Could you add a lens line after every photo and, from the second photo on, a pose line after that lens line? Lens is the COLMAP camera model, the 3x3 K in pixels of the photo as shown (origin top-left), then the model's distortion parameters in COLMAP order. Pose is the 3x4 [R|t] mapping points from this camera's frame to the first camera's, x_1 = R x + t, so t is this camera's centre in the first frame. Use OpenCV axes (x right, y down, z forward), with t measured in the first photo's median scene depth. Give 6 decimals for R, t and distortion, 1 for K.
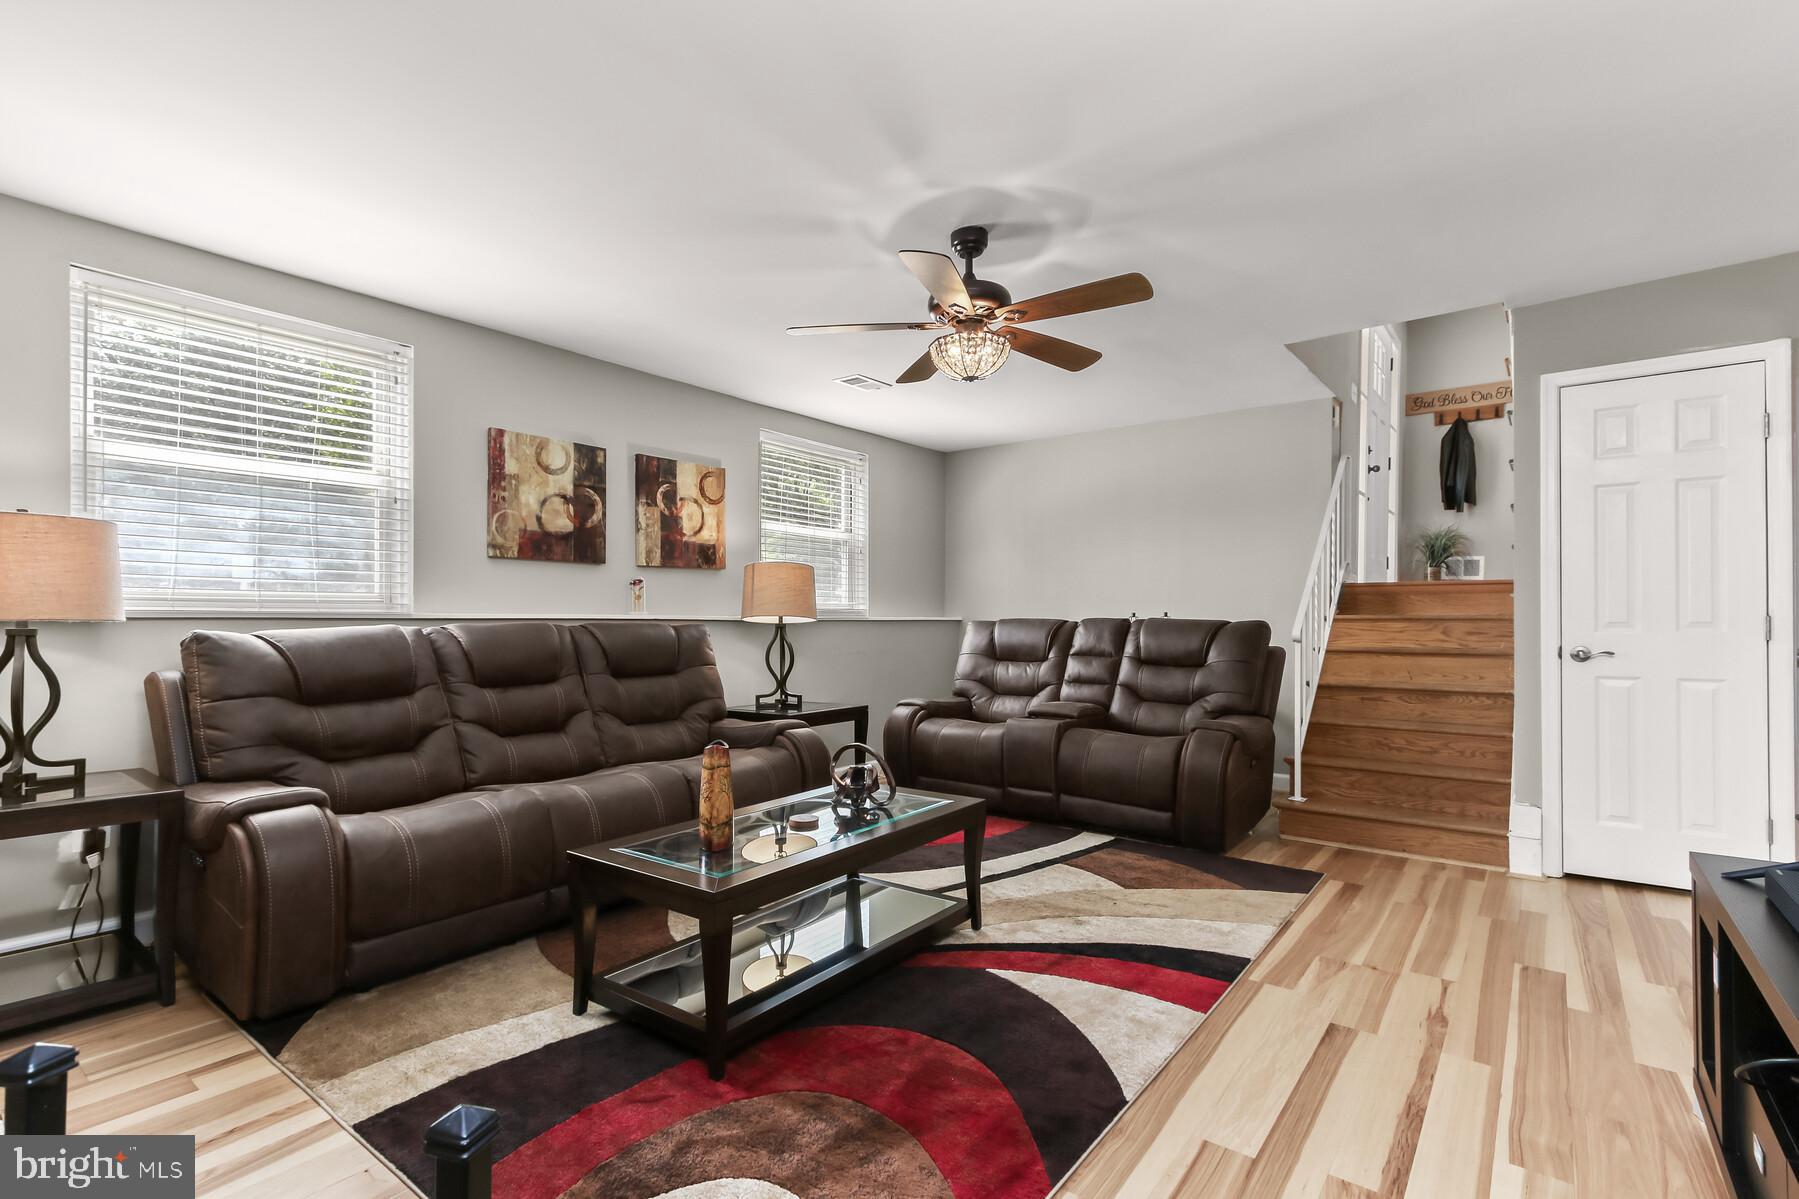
lens RADIAL K [[829.2, 0, 890.8], [0, 829.2, 611.5], [0, 0, 1]] dist [-0.001951, 0.001742]
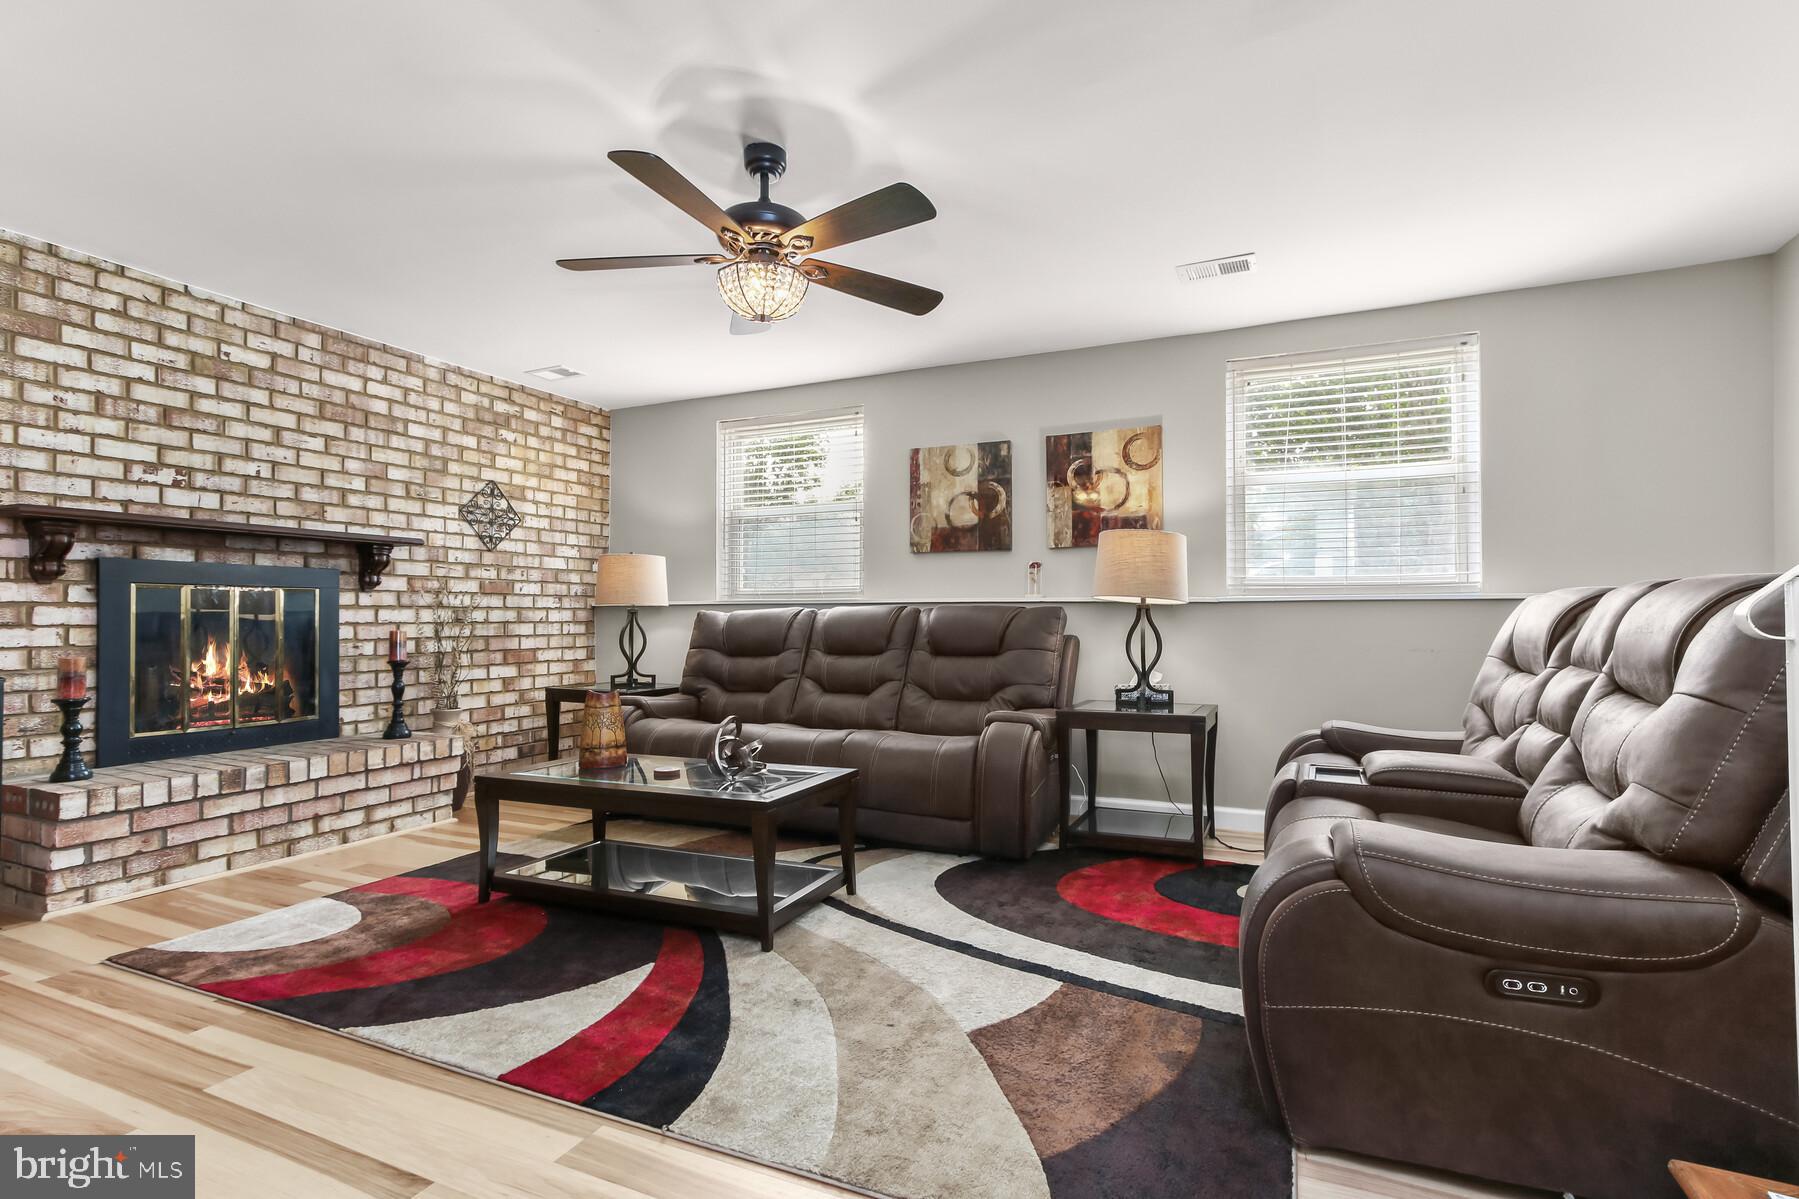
lens RADIAL K [[829.2, 0, 899.4], [0, 829.2, 605.4], [0, 0, 1]] dist [-0.001951, 0.001742]
pose [[0.255184, -0.012696, -0.966809, 0.658268], [0.013758, 0.999860, -0.009499, 0.021543], [0.966795, -0.010877, 0.255323, 0.617046]]
